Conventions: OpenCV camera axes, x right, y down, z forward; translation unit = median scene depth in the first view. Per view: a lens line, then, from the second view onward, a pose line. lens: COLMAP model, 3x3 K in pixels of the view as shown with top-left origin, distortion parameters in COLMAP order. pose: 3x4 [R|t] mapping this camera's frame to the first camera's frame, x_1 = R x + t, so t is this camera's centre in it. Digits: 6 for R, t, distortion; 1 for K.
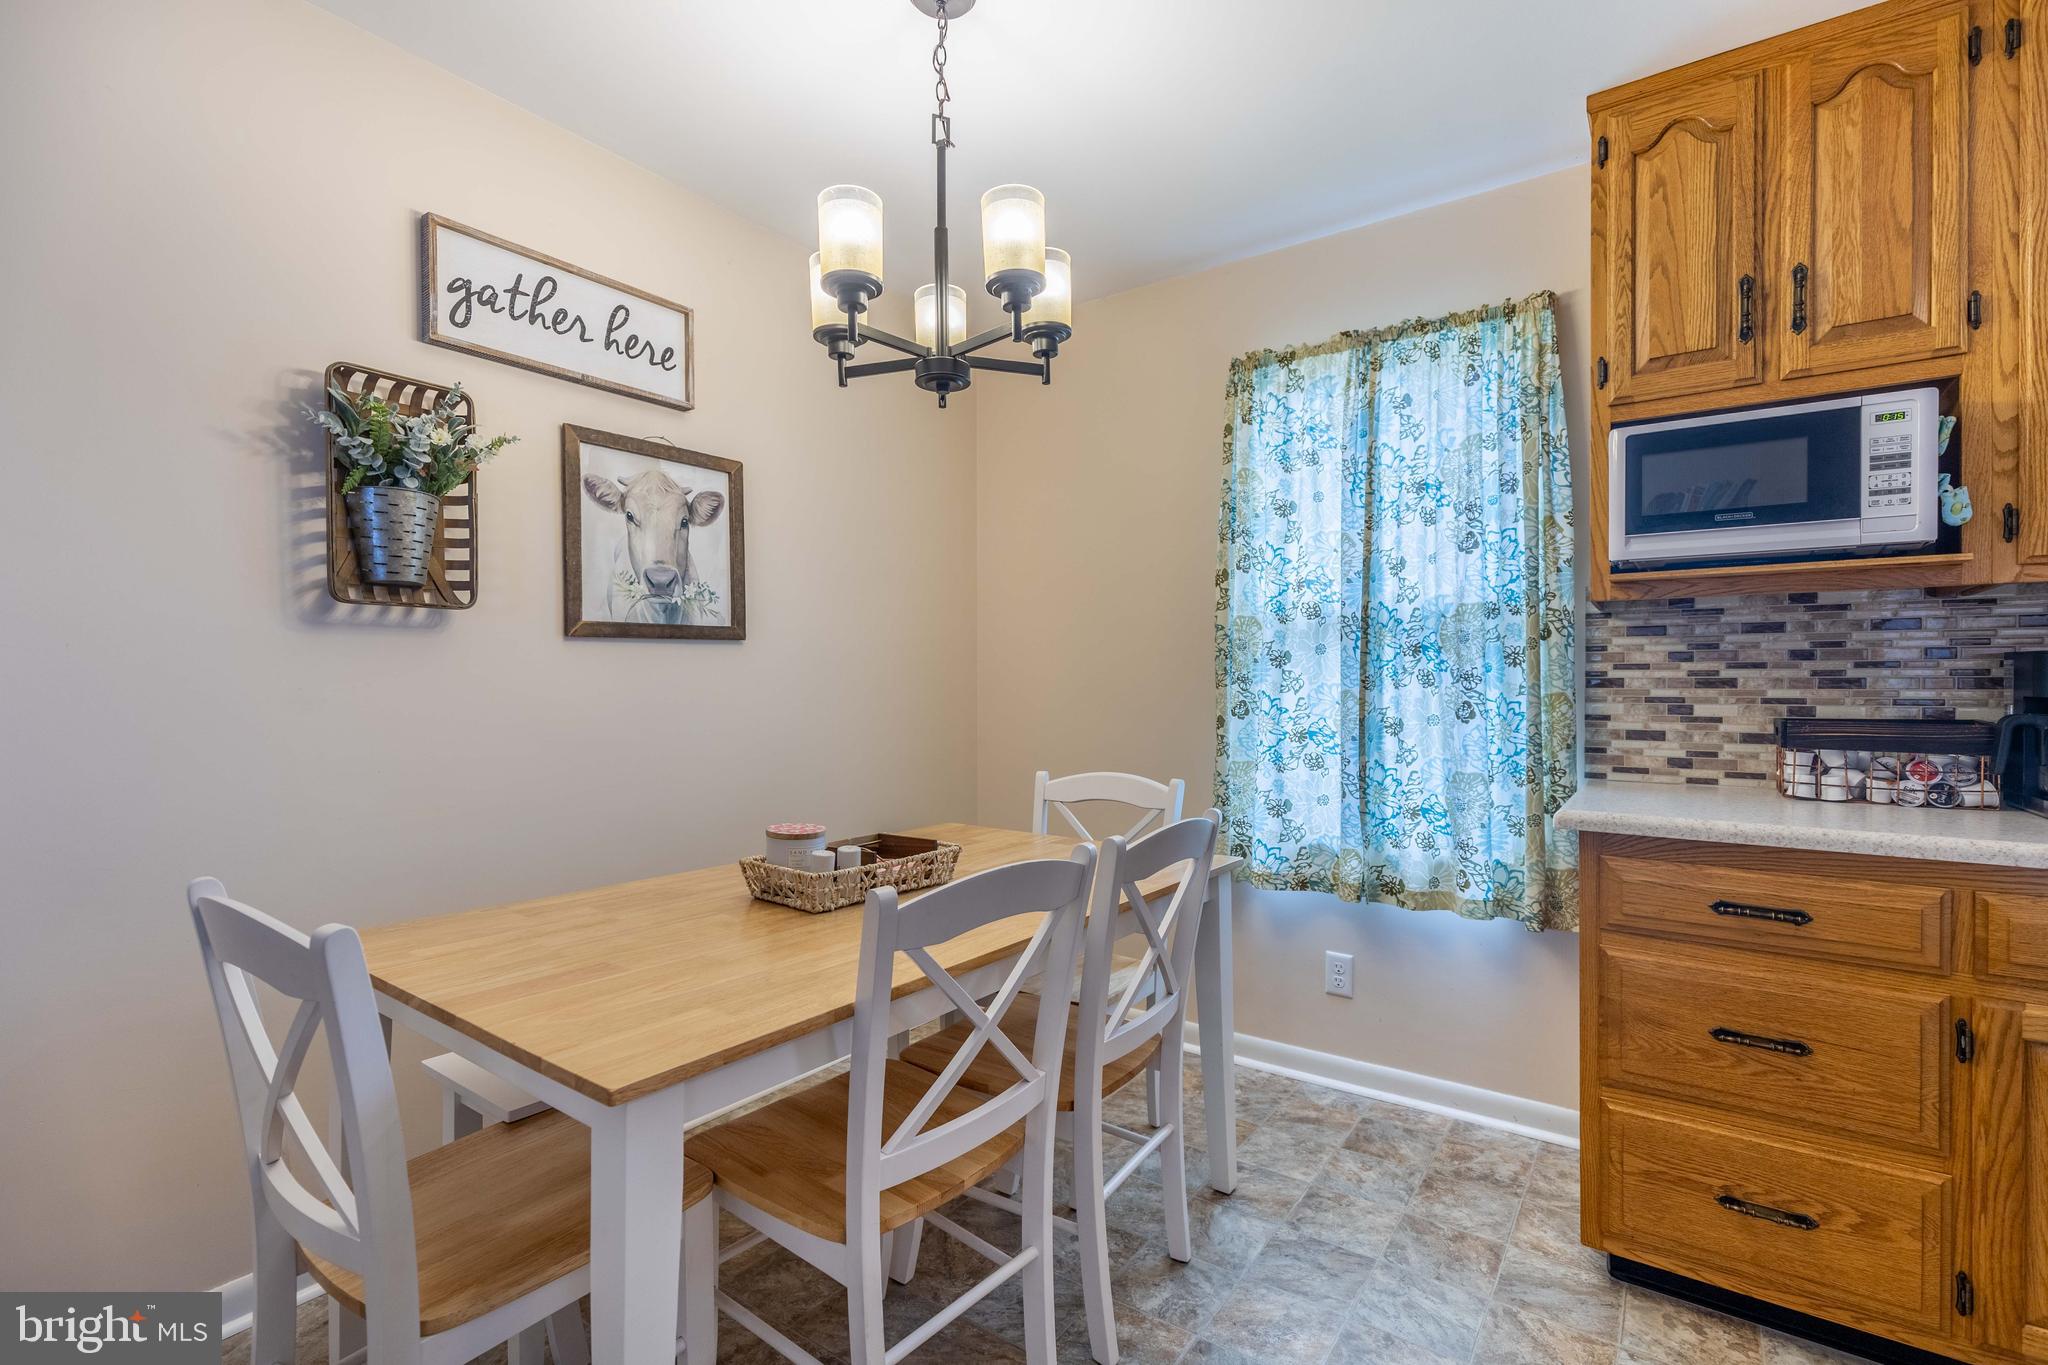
lens RADIAL K [[910.0, 0, 1021.3], [0, 910.0, 685.4], [0, 0, 1]] dist [0.001690, -0.000534]
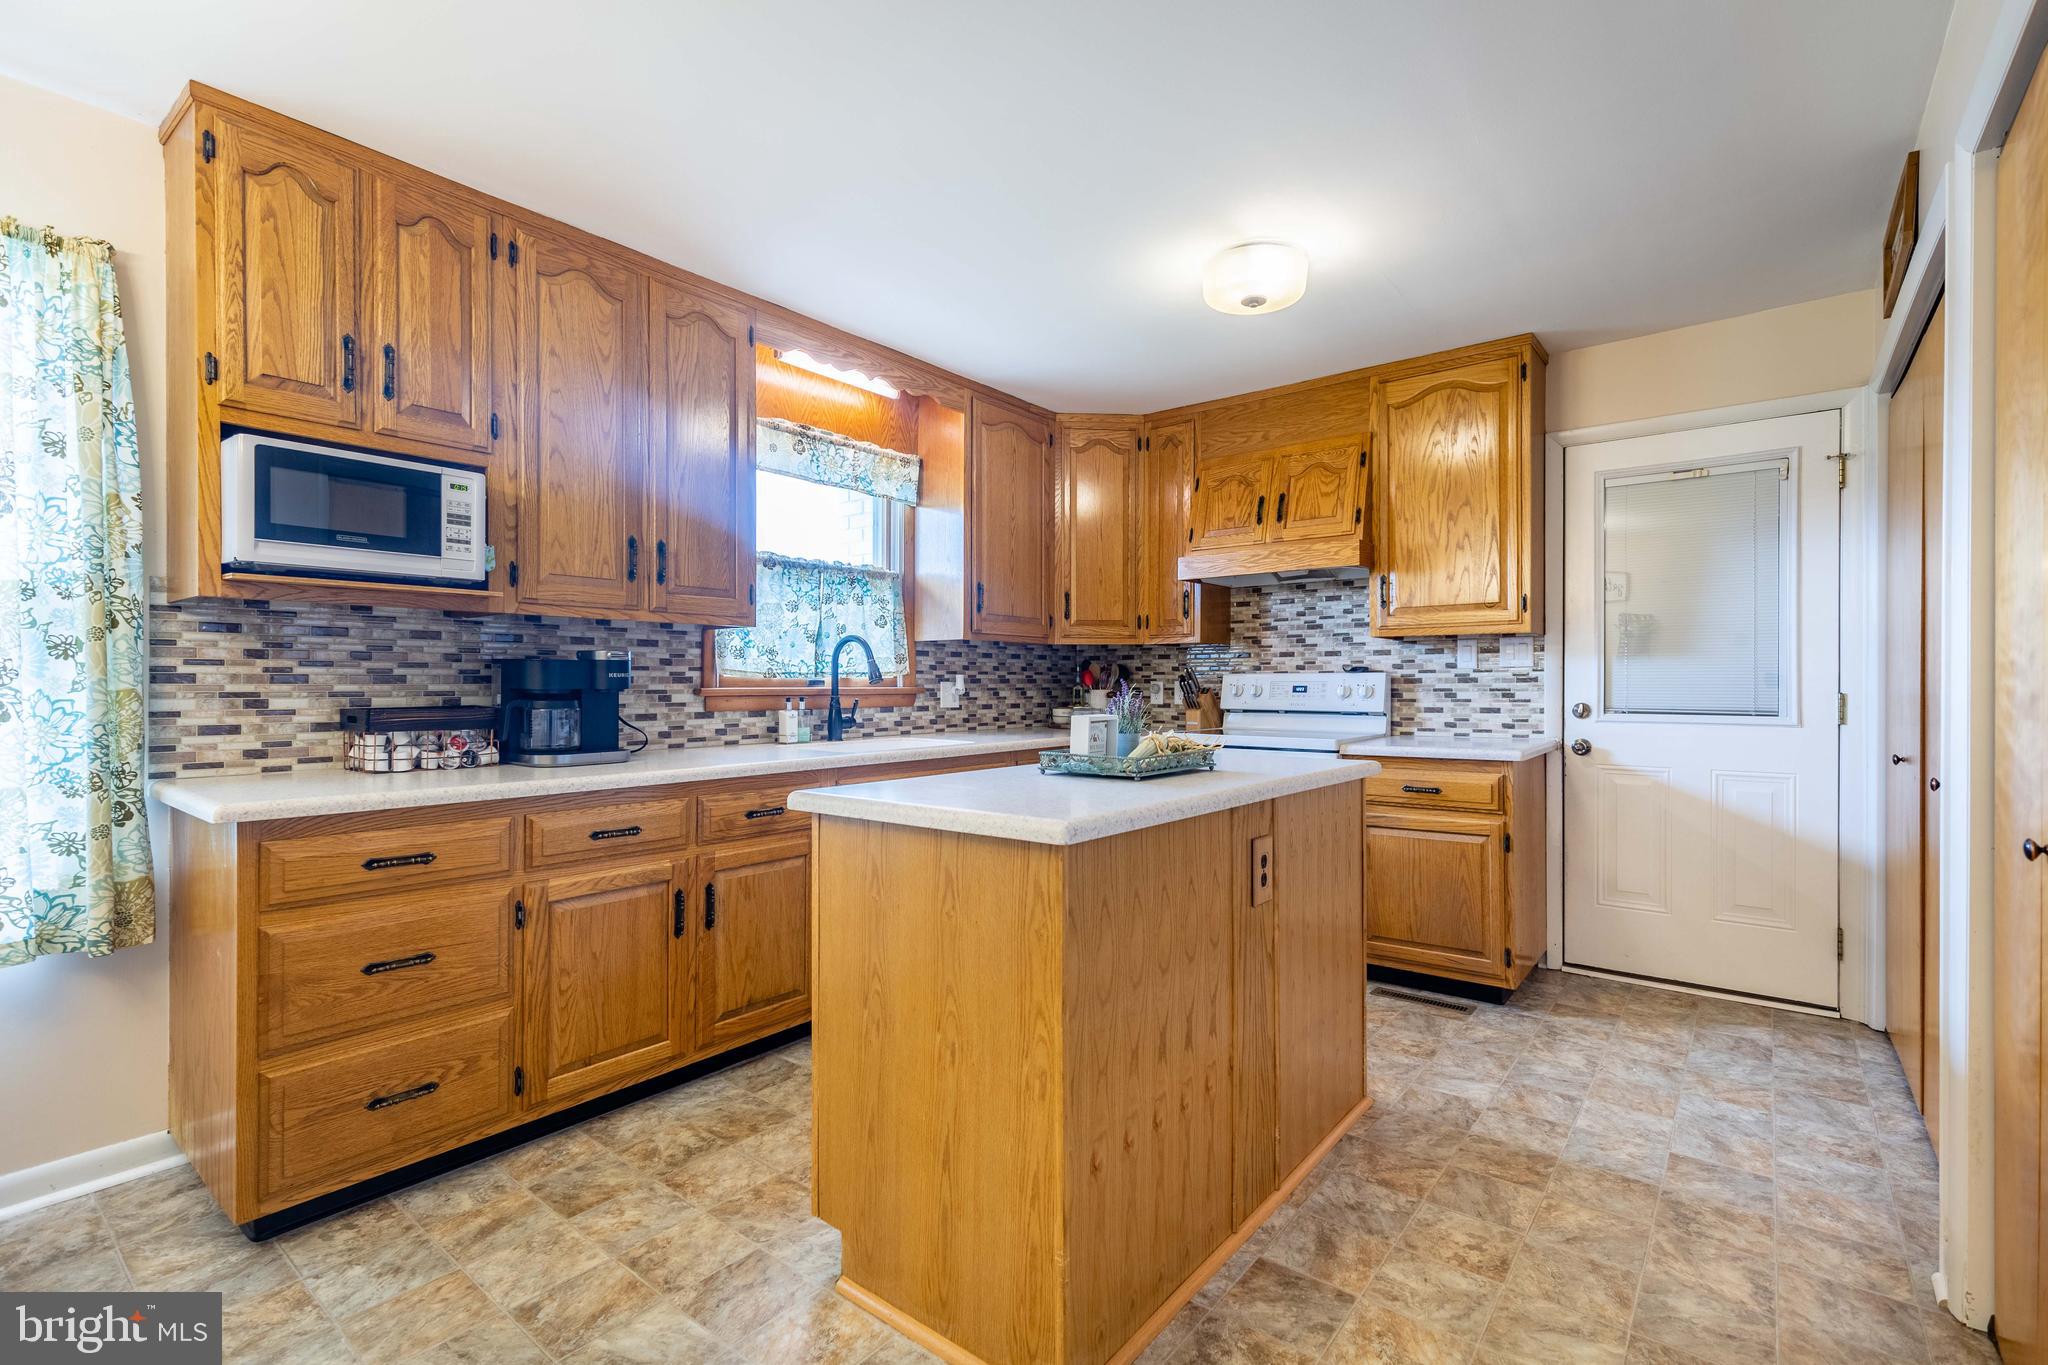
lens RADIAL K [[910.0, 0, 1013.5], [0, 910.0, 684.4], [0, 0, 1]] dist [0.001690, -0.000534]
pose [[0.070591, -0.002981, 0.997501, -0.351882], [-0.001102, 0.999995, 0.003067, -0.000215], [-0.997505, -0.001316, 0.070587, 0.057319]]
